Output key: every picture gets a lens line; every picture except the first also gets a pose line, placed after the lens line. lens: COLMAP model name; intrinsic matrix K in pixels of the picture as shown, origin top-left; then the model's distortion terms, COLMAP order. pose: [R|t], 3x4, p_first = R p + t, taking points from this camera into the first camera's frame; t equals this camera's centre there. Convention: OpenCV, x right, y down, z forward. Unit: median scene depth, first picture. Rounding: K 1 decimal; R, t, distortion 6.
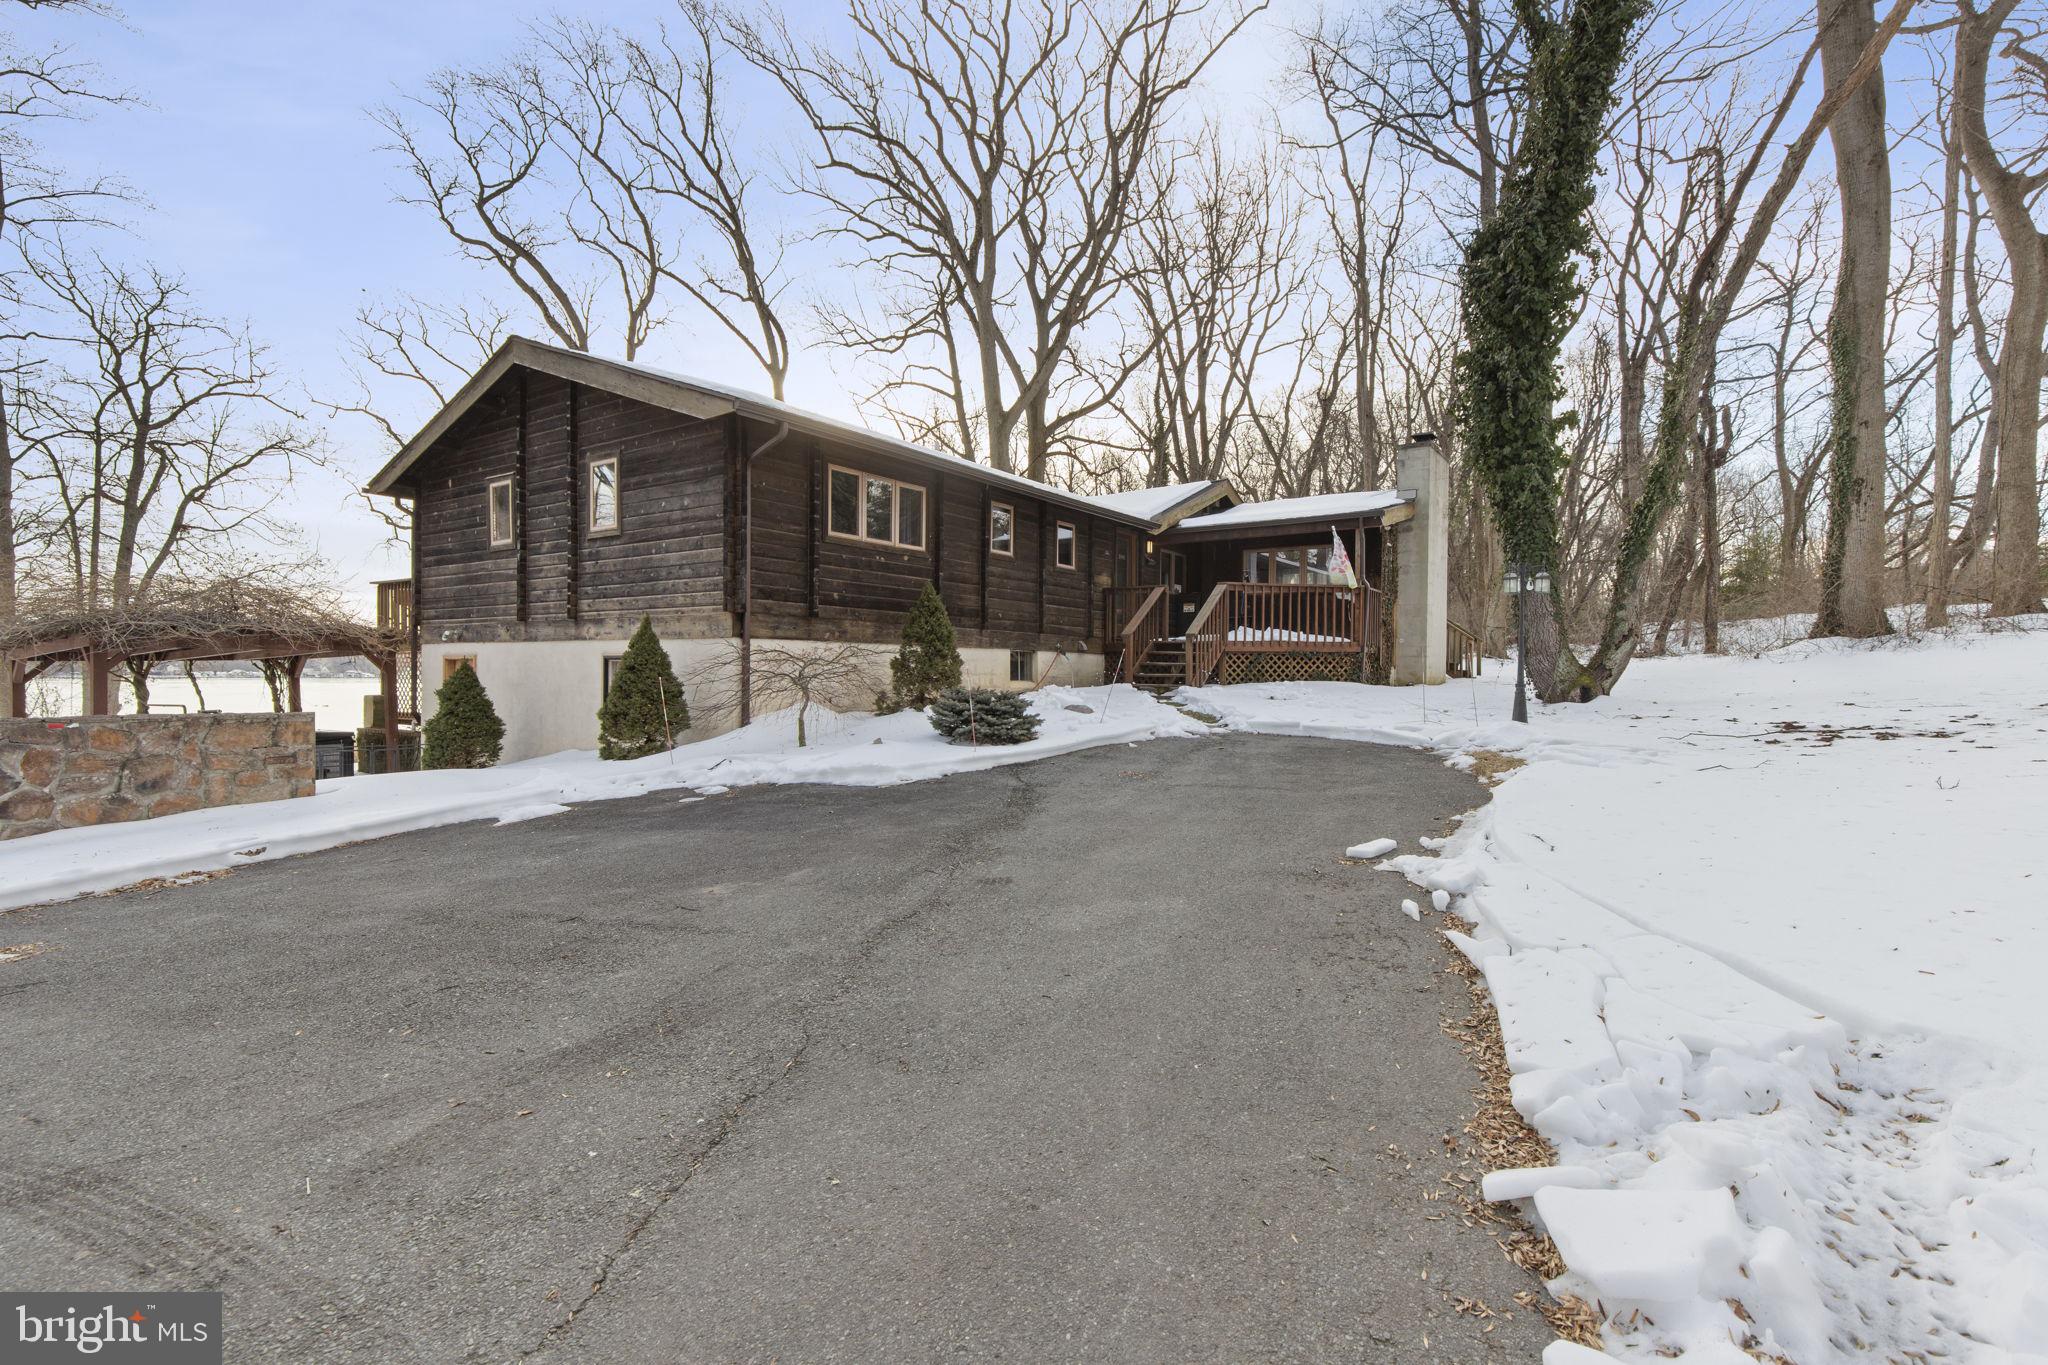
lens RADIAL K [[958.9, 0, 1024.0], [0, 958.9, 682.5], [0, 0, 1]] dist [0.001435, 0.000030]
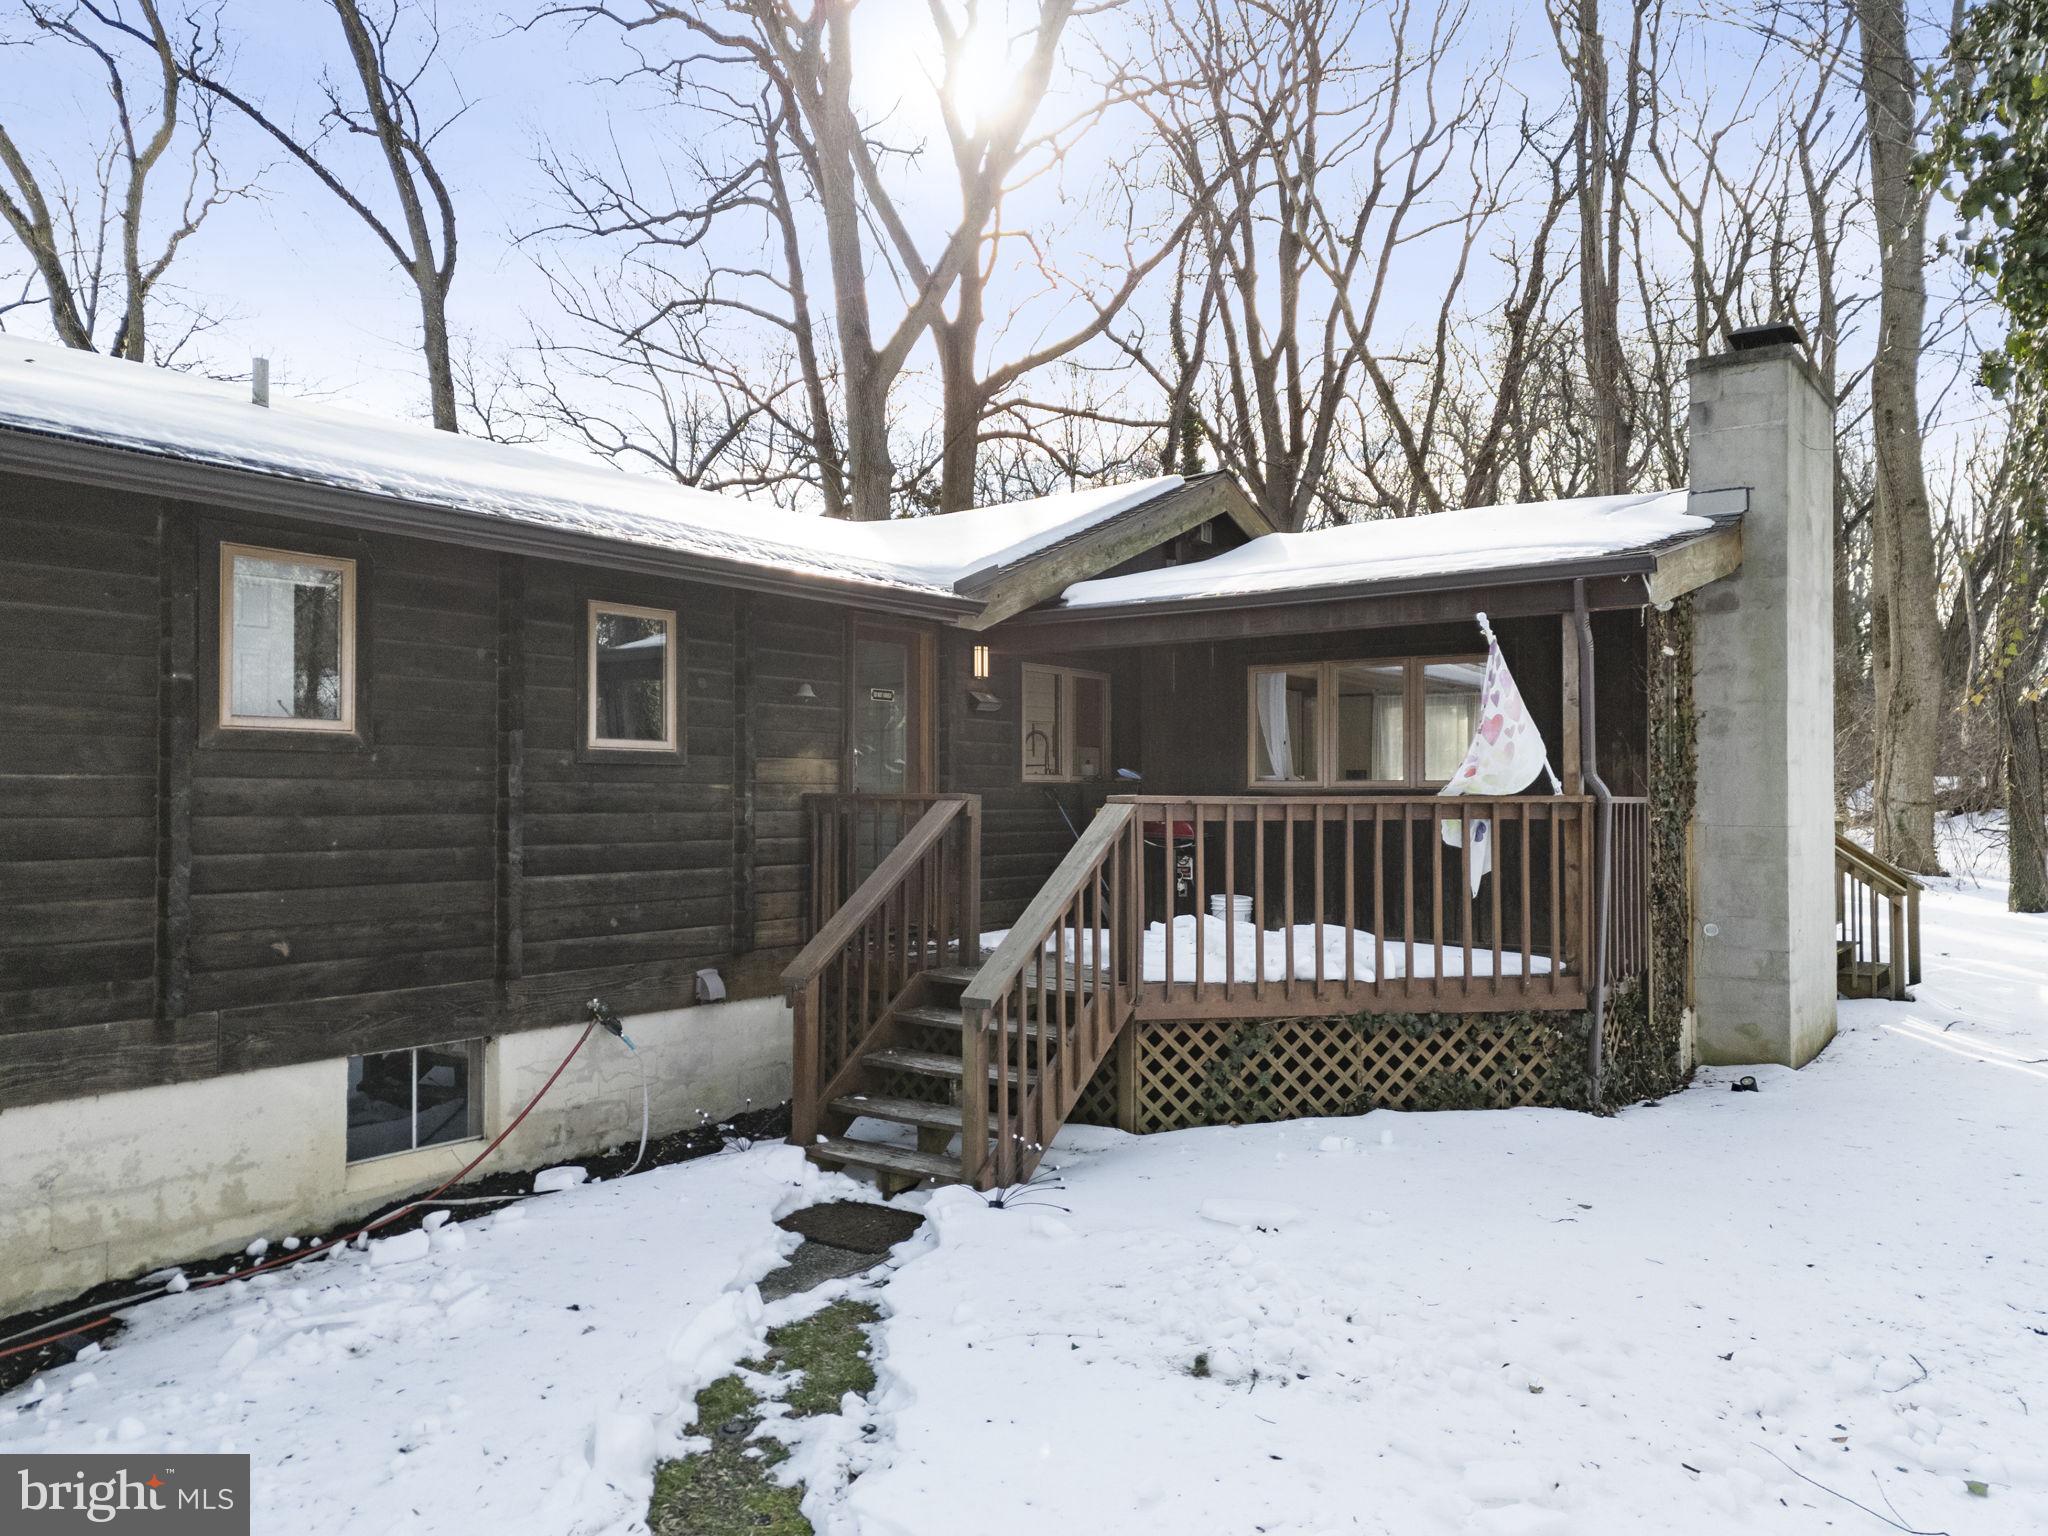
lens RADIAL K [[1505.2, 0, 1024.0], [0, 1505.2, 768.0], [0, 0, 1]] dist [0.069270, -0.069741]
pose [[0.999607, -0.007422, -0.027036, 0.096111], [0.006713, 0.999634, -0.026216, -0.051679], [0.027220, 0.026024, 0.999291, 0.262914]]
